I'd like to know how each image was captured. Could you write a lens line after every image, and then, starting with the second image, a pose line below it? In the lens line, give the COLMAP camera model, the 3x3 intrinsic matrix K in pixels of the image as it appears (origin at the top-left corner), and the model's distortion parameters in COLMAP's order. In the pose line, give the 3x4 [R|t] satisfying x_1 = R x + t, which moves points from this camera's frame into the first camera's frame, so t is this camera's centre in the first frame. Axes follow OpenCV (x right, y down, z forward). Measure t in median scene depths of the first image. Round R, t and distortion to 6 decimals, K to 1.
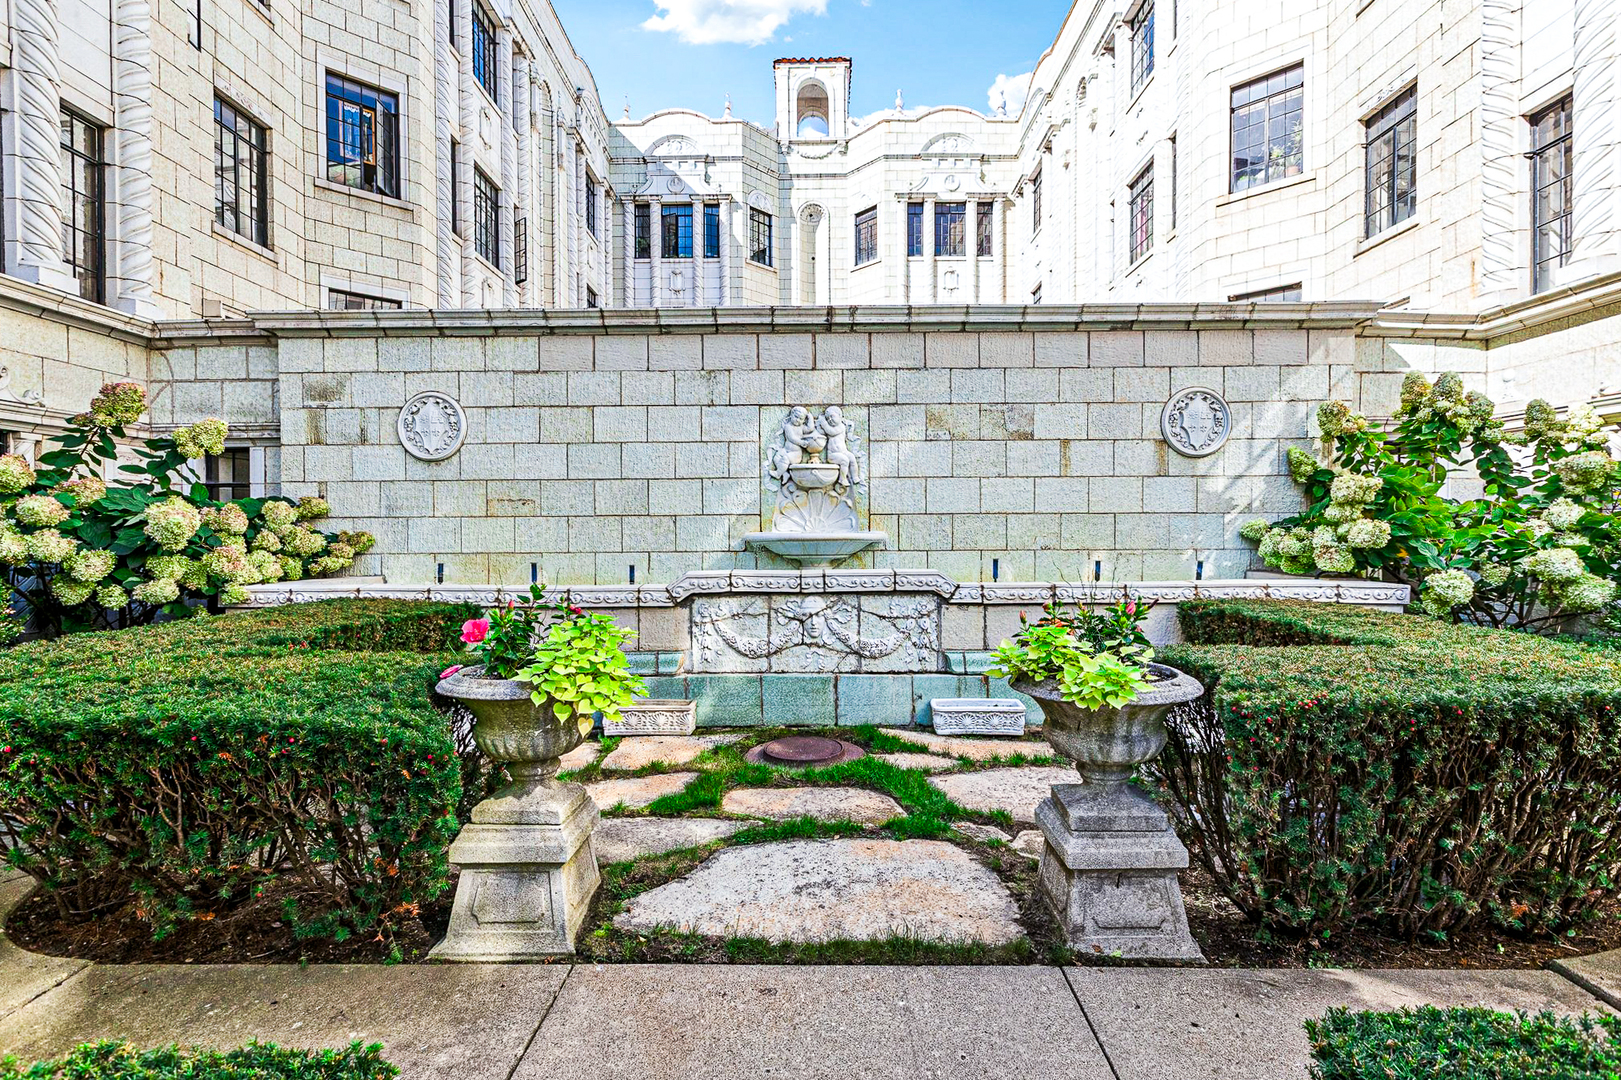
lens RADIAL K [[731.6, 0, 812.1], [0, 731.6, 539.4], [0, 0, 1]] dist [0.002846, 0.001323]
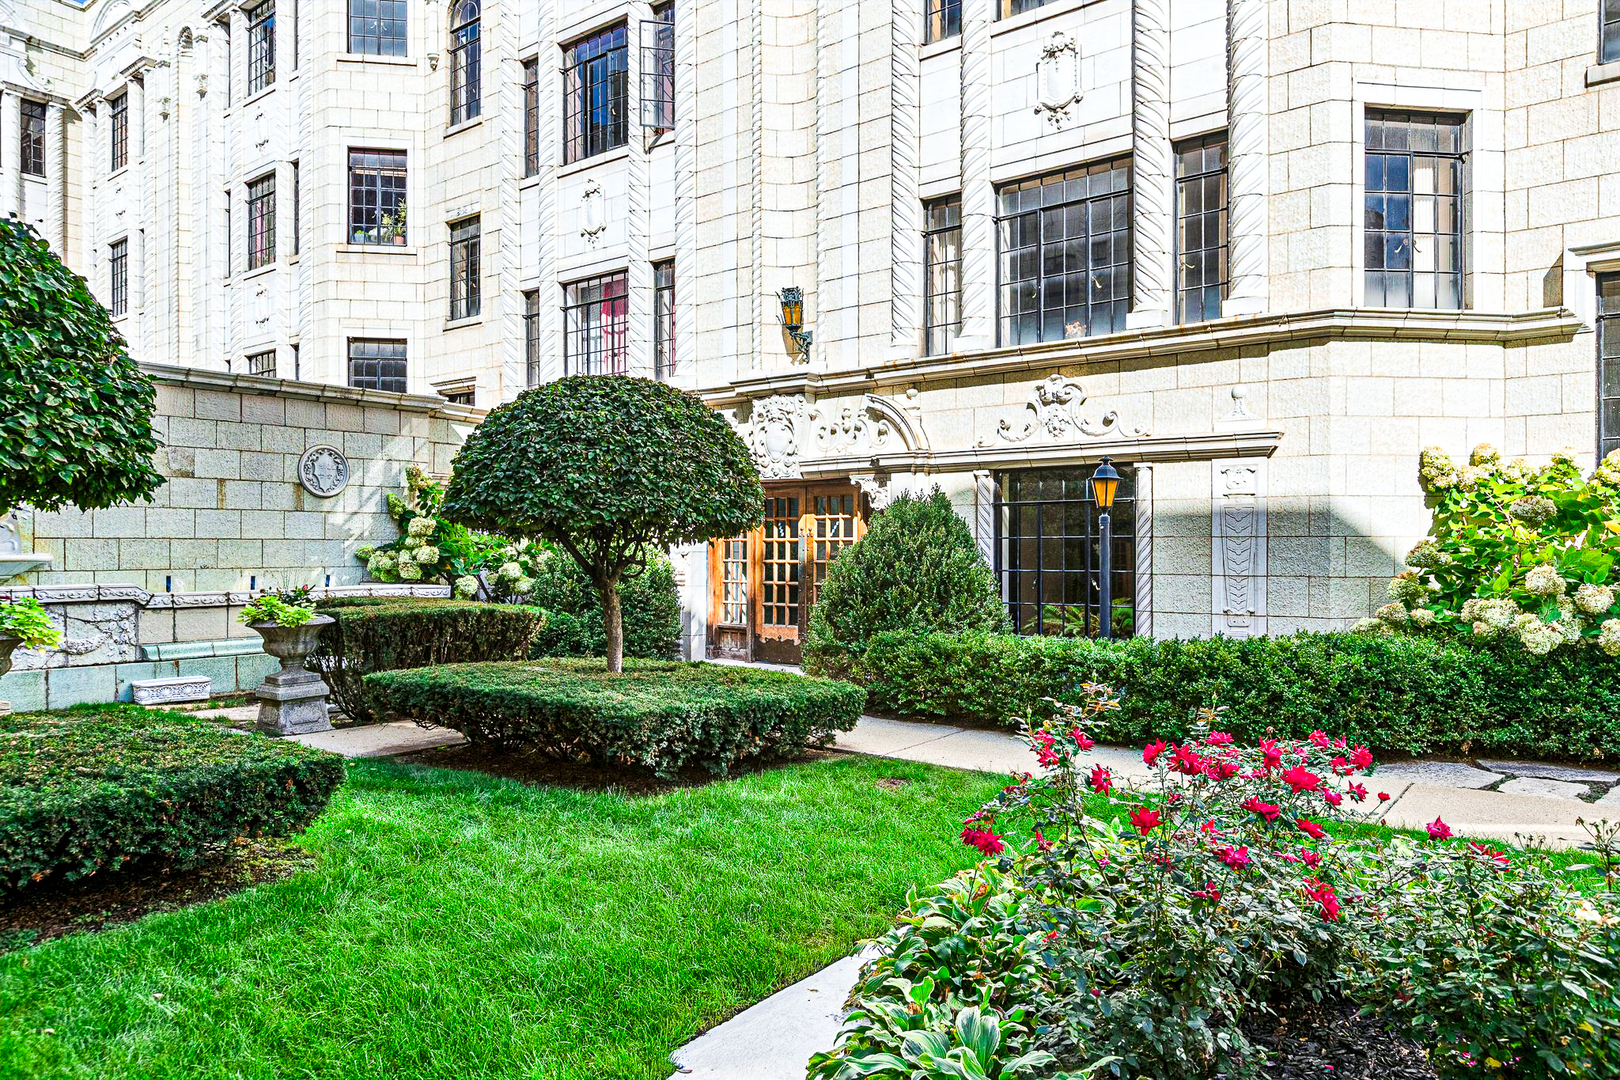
lens RADIAL K [[1089.8, 0, 813.2], [0, 1089.8, 548.4], [0, 0, 1]] dist [0.005974, -0.006643]
pose [[0.608824, 0.002561, 0.793301, -0.511954], [0.008168, 0.999922, -0.009496, 0.006335], [-0.793263, 0.012261, 0.608756, -0.919966]]
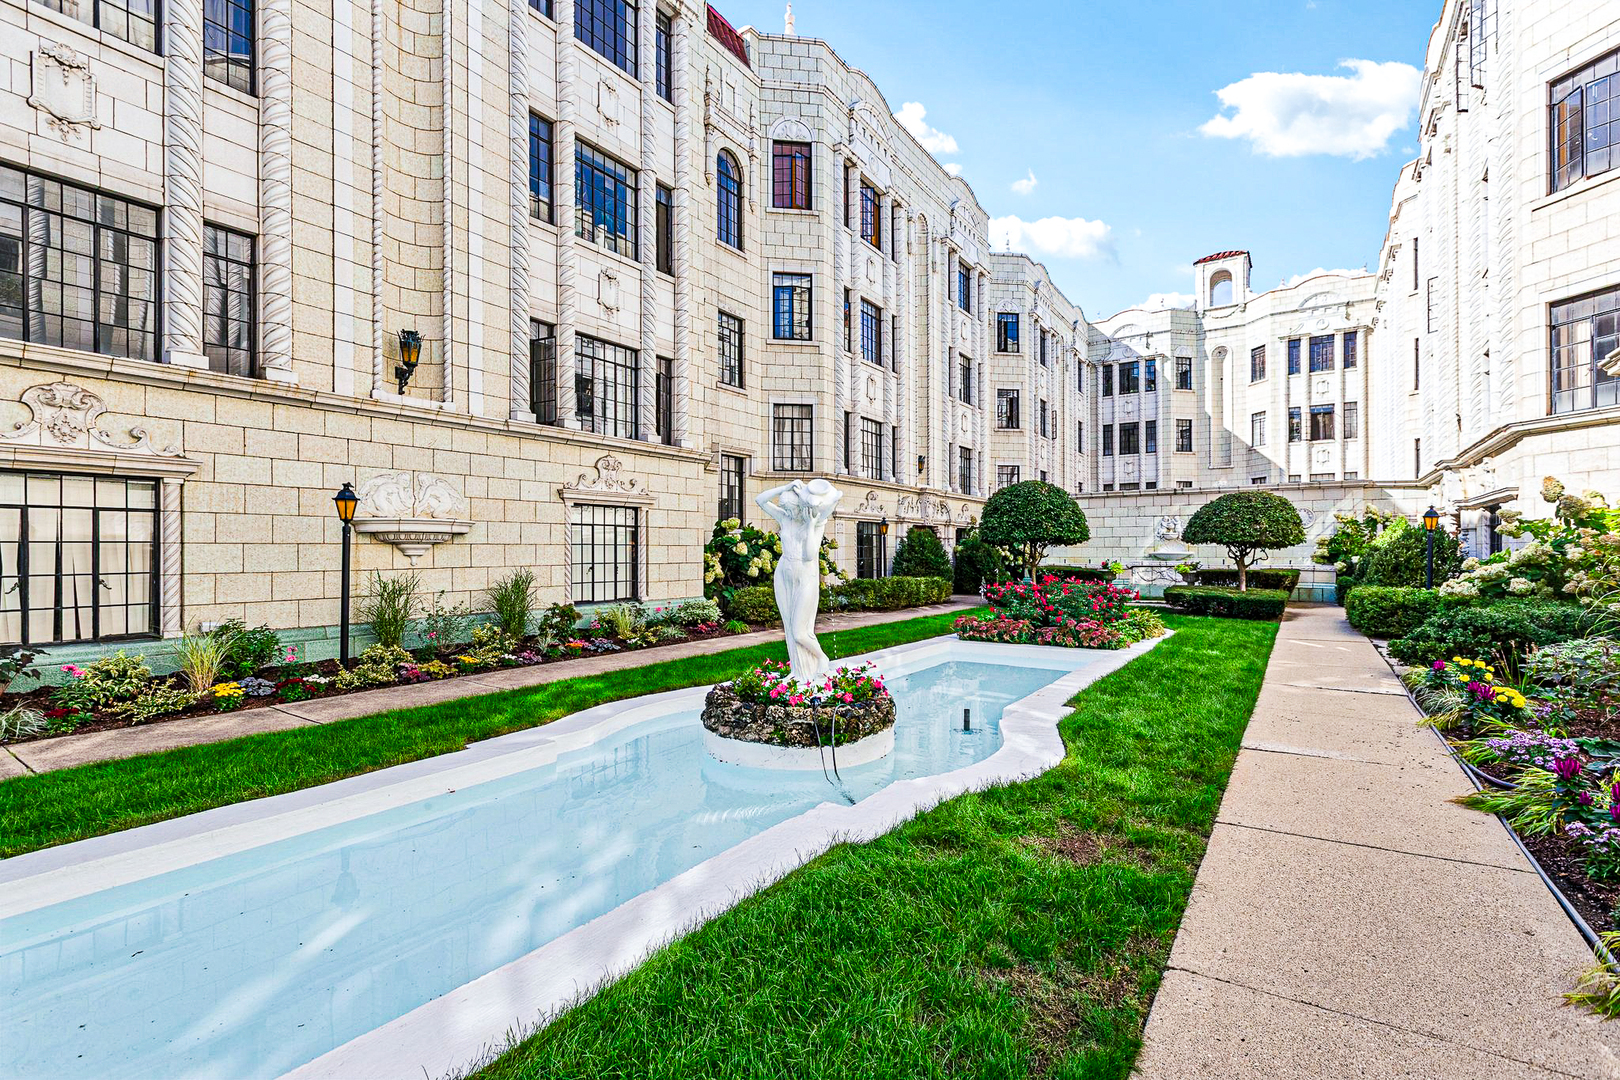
lens RADIAL K [[731.2, 0, 804.7], [0, 731.2, 545.7], [0, 0, 1]] dist [0.002846, 0.001323]
pose [[0.826470, -0.000350, -0.562980, 0.527195], [-0.009135, 0.999860, -0.014031, 0.026663], [0.562906, 0.016739, 0.826351, -2.889426]]
